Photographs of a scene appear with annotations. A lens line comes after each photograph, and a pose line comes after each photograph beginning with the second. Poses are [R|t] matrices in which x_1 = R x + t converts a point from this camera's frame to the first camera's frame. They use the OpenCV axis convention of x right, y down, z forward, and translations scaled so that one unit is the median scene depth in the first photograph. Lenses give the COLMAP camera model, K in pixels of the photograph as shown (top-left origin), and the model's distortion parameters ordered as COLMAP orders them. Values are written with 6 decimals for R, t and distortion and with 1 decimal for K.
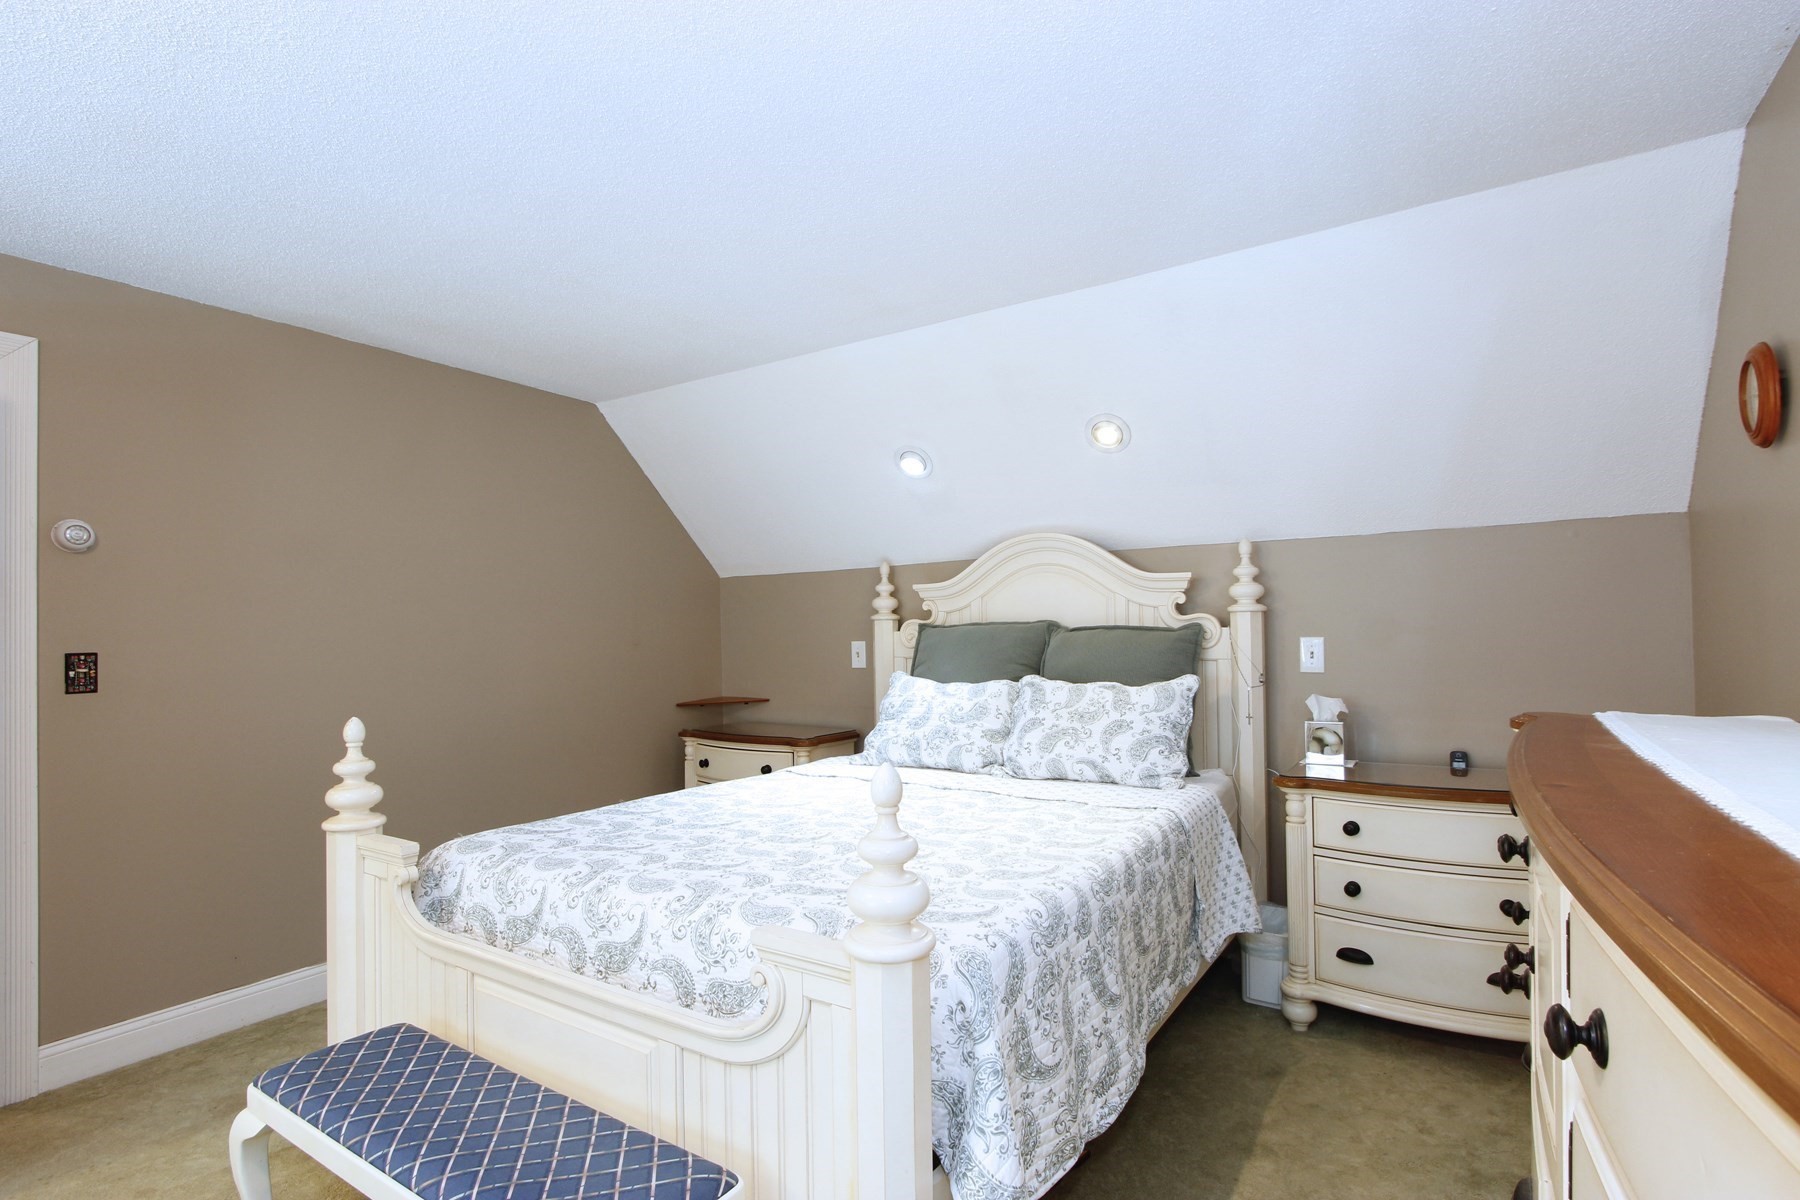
lens RADIAL K [[855.3, 0, 901.4], [0, 855.3, 622.7], [0, 0, 1]] dist [-0.032032, -0.000022]
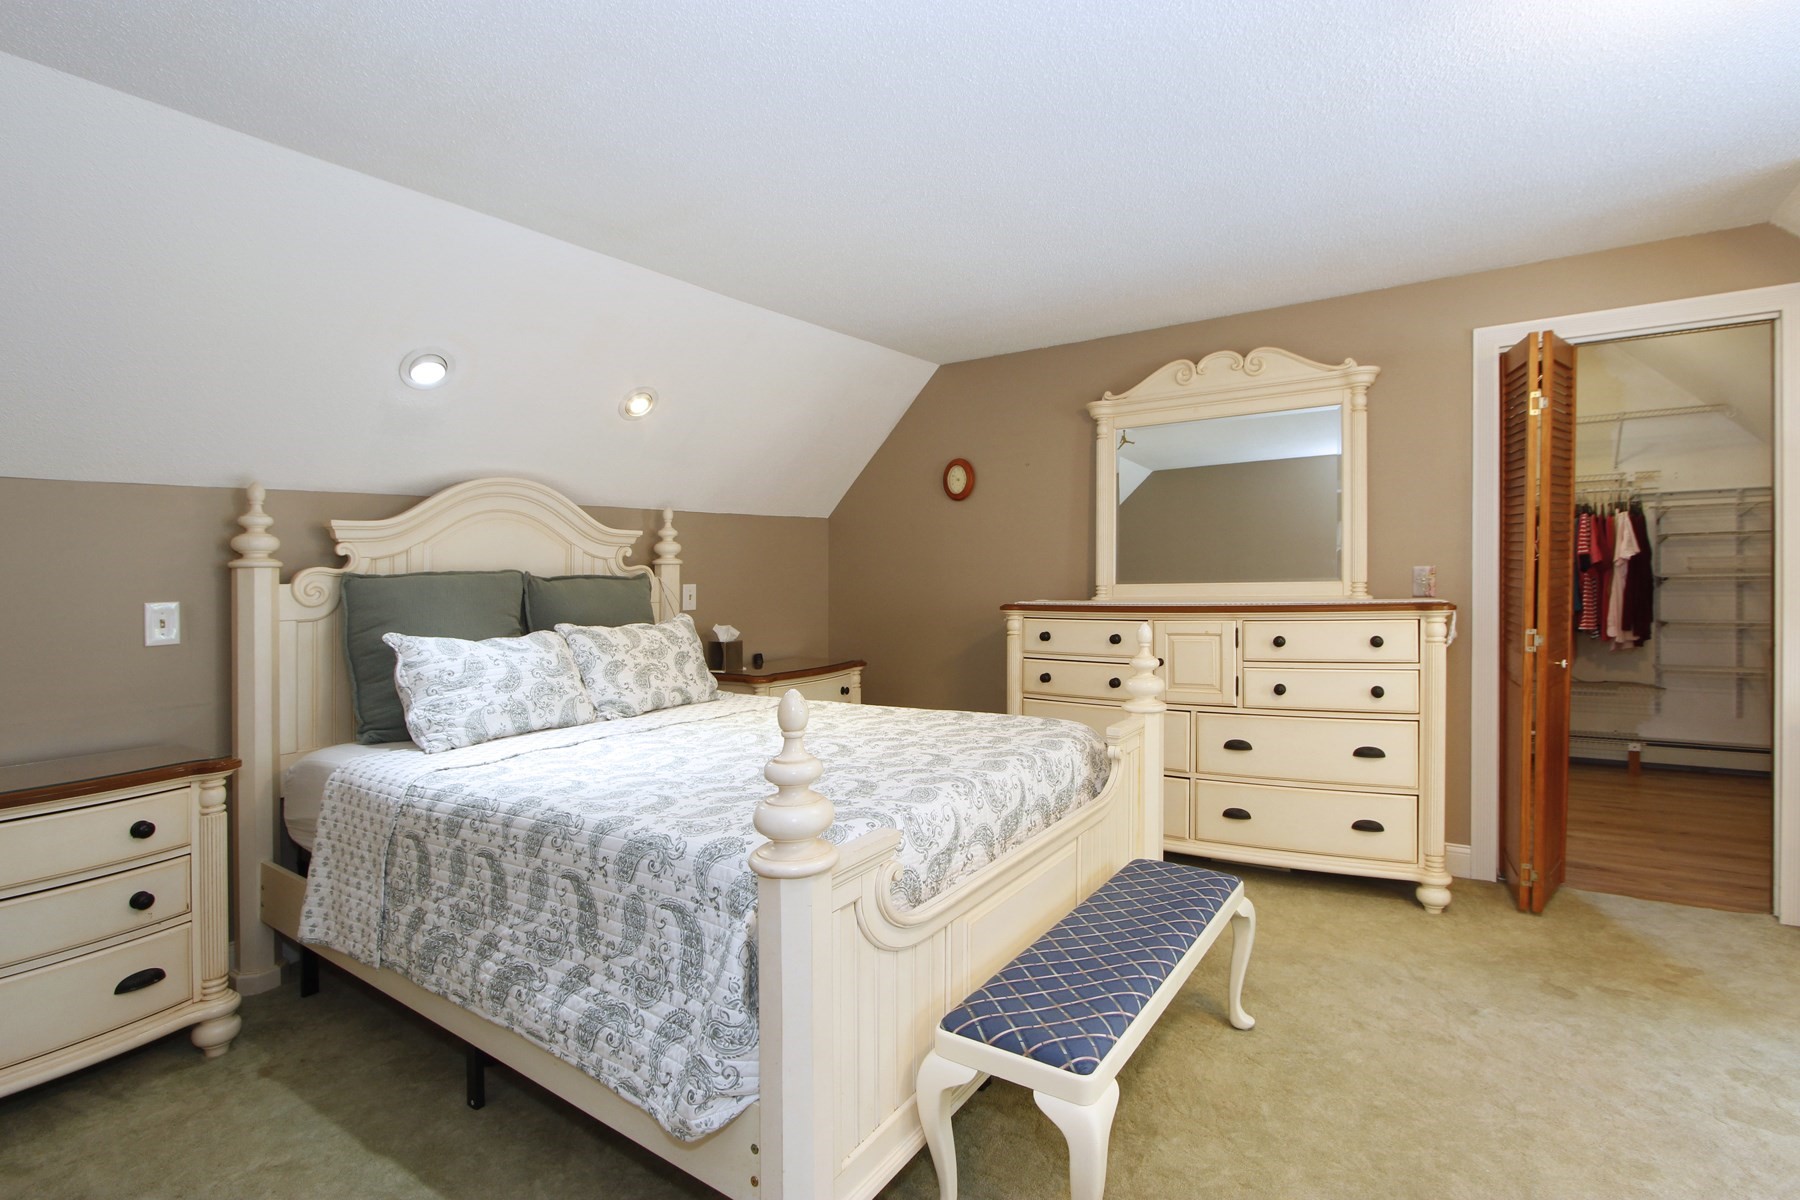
lens RADIAL K [[836.6, 0, 900.0], [0, 836.6, 600.0], [0, 0, 1]] dist [-0.026518, 0.000028]
pose [[0.051830, -0.020751, 0.998440, -0.815361], [0.009989, 0.999745, 0.020259, 0.018256], [-0.998606, 0.008924, 0.052024, 0.567680]]
